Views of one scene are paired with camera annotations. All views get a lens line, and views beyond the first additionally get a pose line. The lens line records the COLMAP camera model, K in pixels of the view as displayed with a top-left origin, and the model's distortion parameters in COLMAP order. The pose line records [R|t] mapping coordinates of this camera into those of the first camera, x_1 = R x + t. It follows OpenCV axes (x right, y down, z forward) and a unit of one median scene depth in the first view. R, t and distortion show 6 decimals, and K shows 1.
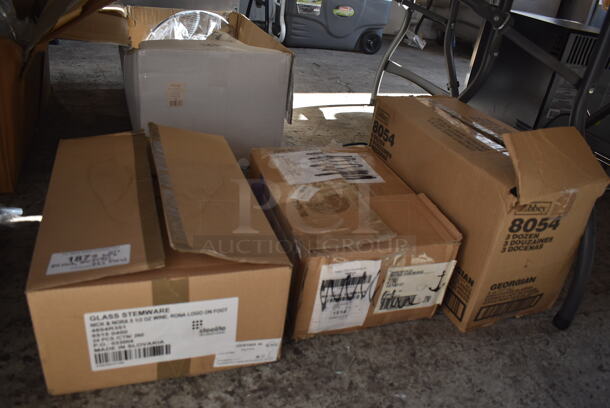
lens RADIAL K [[477.2, 0, 302.9], [0, 477.2, 198.6], [0, 0, 1]] dist [-0.107983, 0.015734]
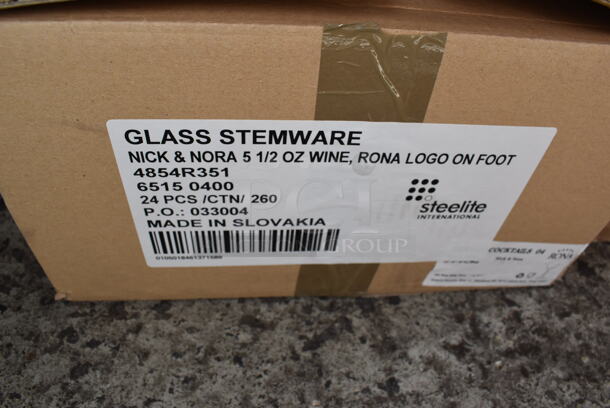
lens RADIAL K [[477.2, 0, 309.7], [0, 477.2, 204.9], [0, 0, 1]] dist [-0.107983, 0.015734]
pose [[0.968115, 0.151608, -0.199420, -0.227035], [-0.081584, 0.943485, 0.321218, 0.164313], [0.236849, -0.294706, 0.925770, 0.622149]]
